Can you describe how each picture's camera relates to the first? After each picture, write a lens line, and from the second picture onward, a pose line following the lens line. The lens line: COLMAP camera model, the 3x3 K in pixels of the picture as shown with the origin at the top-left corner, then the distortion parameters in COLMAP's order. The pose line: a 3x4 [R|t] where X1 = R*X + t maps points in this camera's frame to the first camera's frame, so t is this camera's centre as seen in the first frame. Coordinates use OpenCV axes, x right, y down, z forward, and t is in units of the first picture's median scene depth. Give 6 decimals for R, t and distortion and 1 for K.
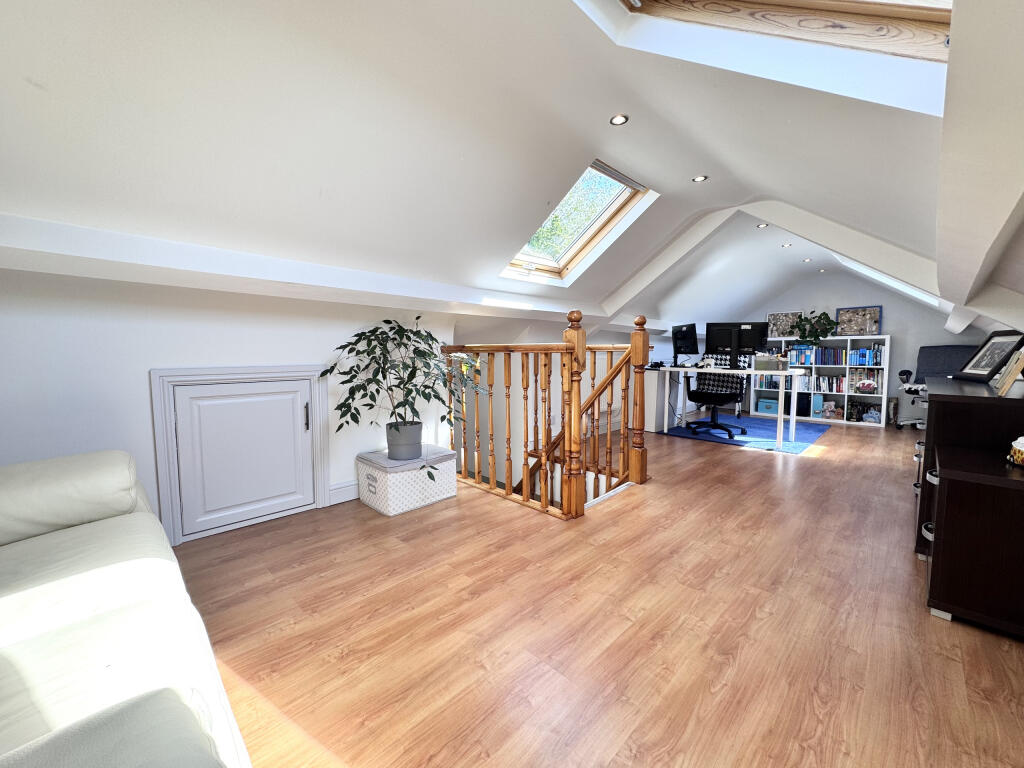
lens RADIAL K [[408.1, 0, 510.7], [0, 408.1, 380.2], [0, 0, 1]] dist [-0.000642, -0.000166]
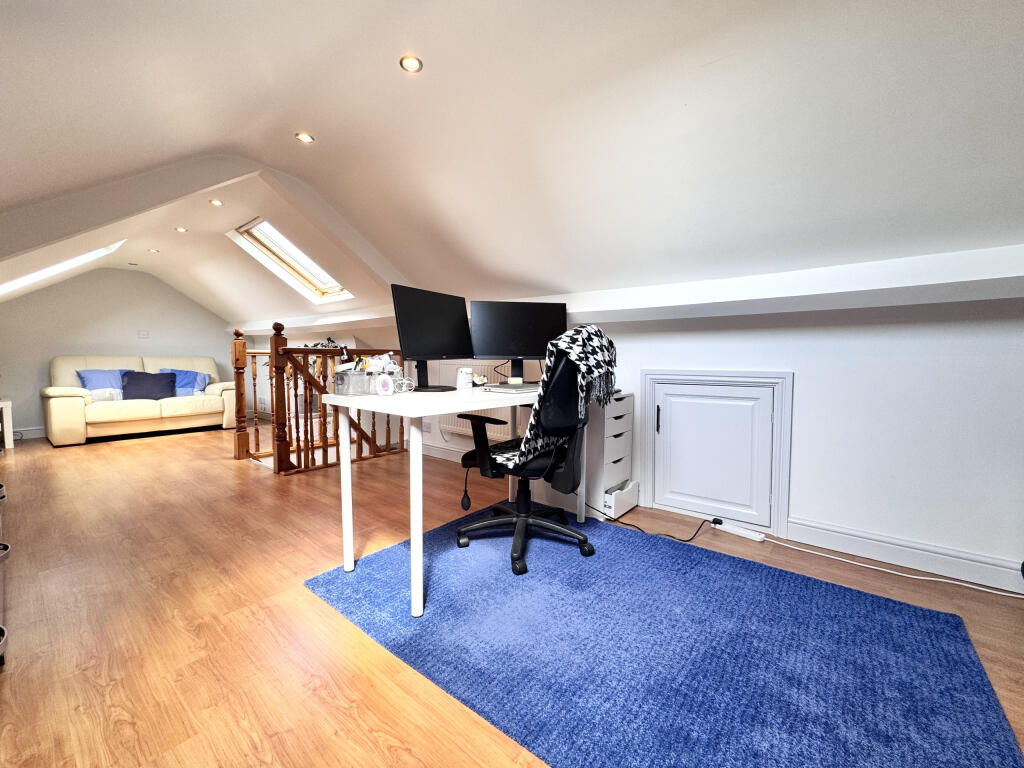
lens RADIAL K [[417.3, 0, 509.9], [0, 417.3, 395.7], [0, 0, 1]] dist [-0.000202, 0.000241]
pose [[0.098992, 0.092438, -0.990785, 1.676556], [-0.067240, 0.994022, 0.086022, -0.116791], [0.992814, 0.058105, 0.104616, 1.681162]]
